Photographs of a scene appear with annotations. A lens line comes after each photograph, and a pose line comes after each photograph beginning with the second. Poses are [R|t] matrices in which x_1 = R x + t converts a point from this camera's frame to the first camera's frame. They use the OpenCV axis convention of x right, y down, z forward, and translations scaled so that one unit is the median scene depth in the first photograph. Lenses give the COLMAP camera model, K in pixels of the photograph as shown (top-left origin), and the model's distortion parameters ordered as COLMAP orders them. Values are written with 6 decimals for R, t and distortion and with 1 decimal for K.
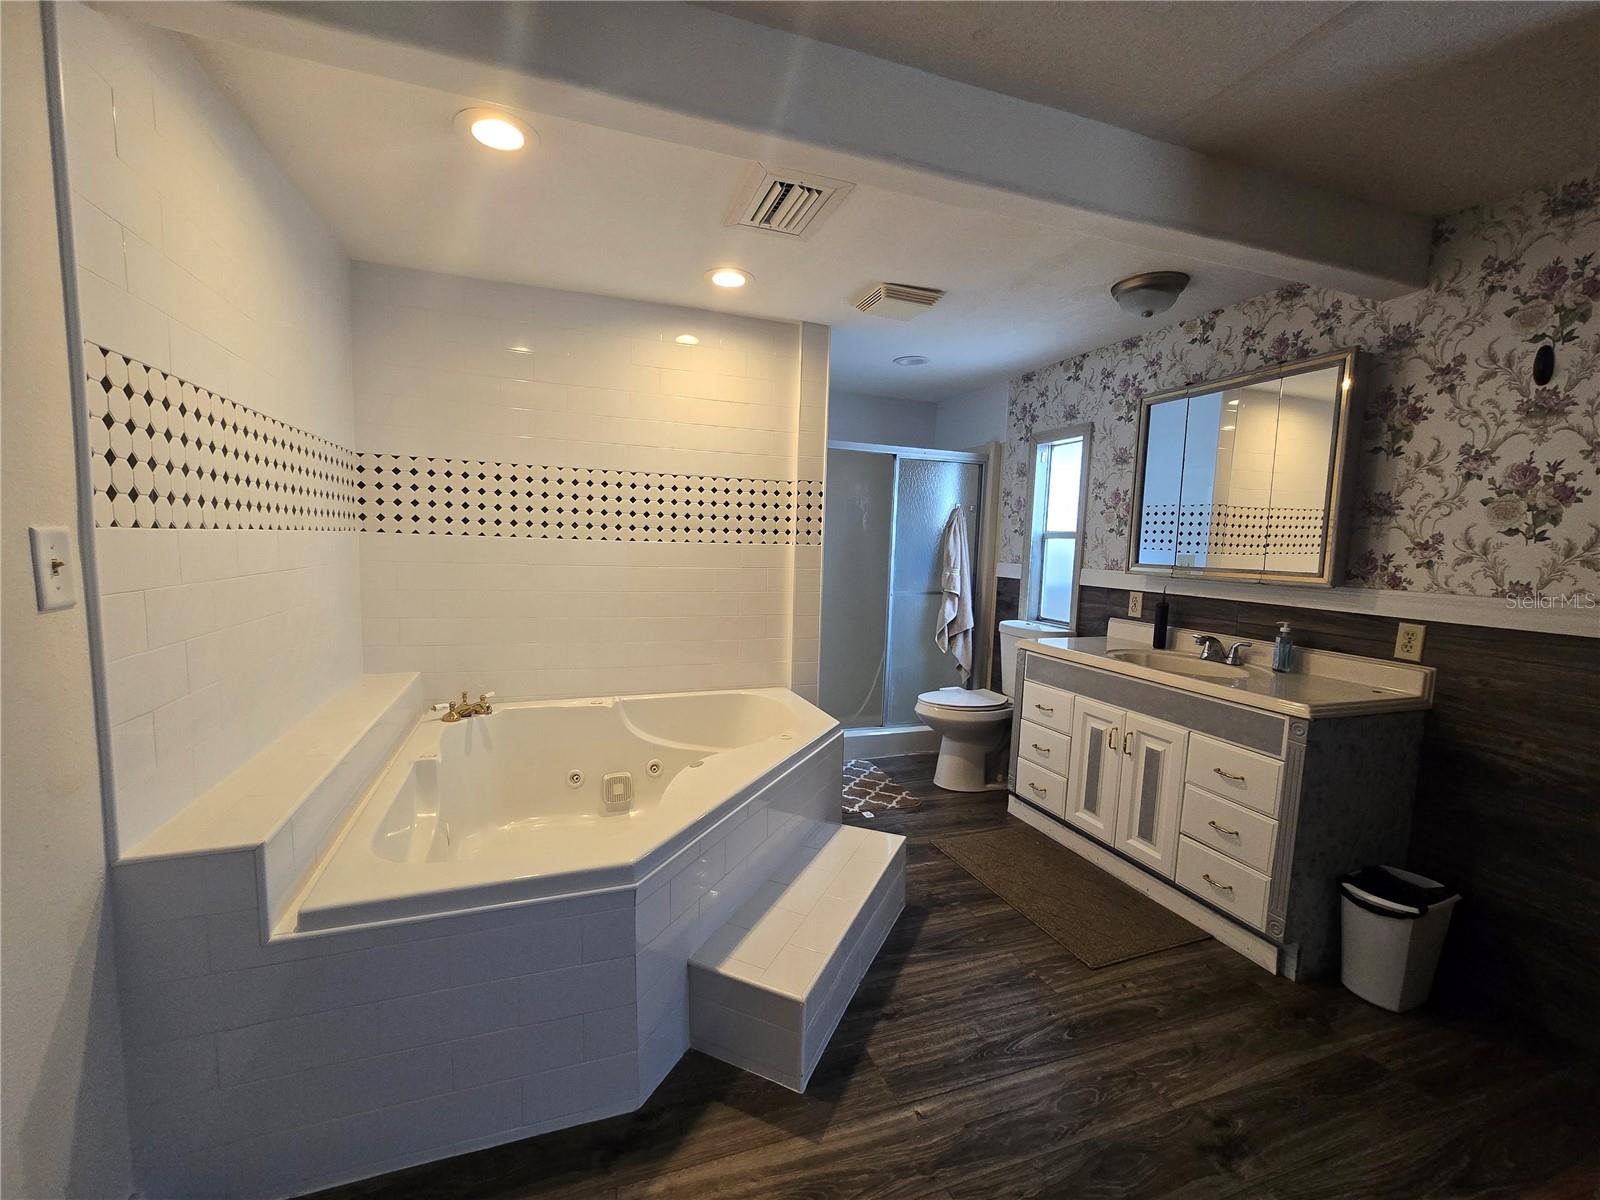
lens RADIAL K [[654.5, 0, 788.0], [0, 654.5, 598.6], [0, 0, 1]] dist [-0.001737, 0.000262]
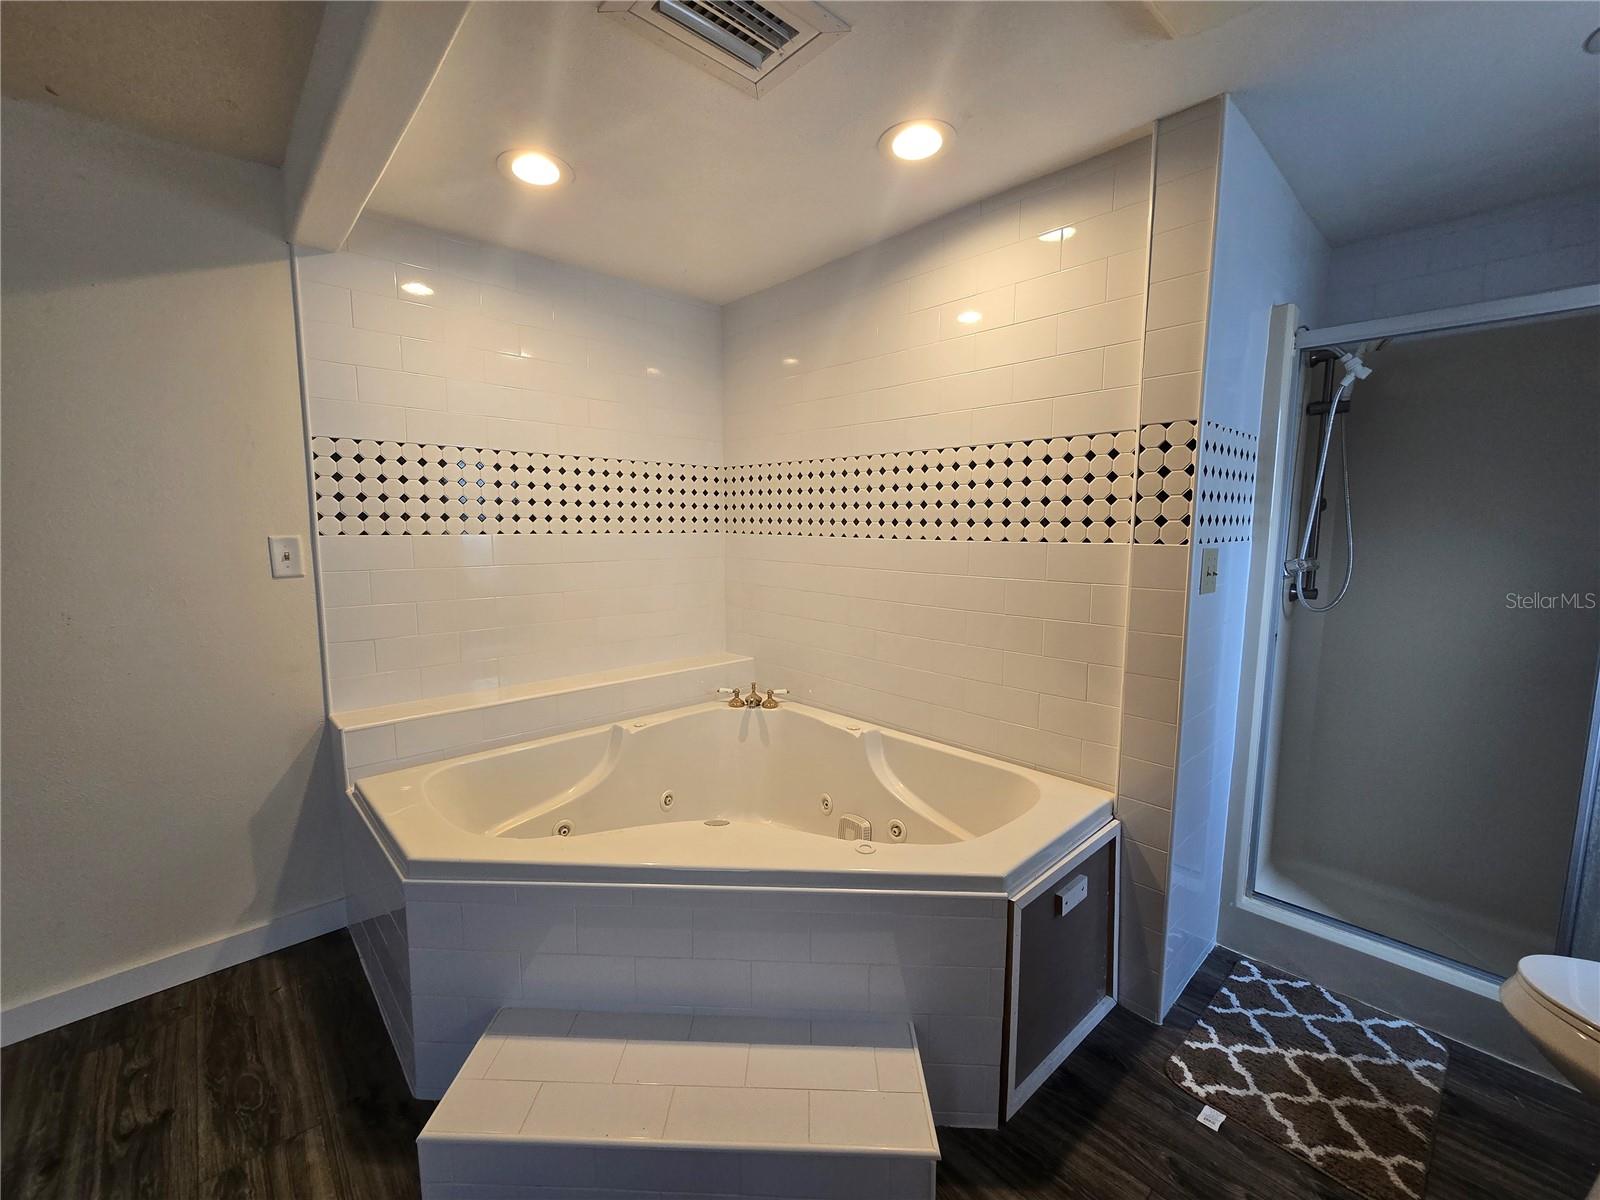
lens RADIAL K [[654.5, 0, 794.7], [0, 654.5, 605.7], [0, 0, 1]] dist [-0.001737, 0.000262]
pose [[0.390993, 0.083291, -0.916617, 0.441601], [-0.084892, 0.994915, 0.054194, -0.039417], [0.916470, 0.056624, 0.396076, 0.565305]]
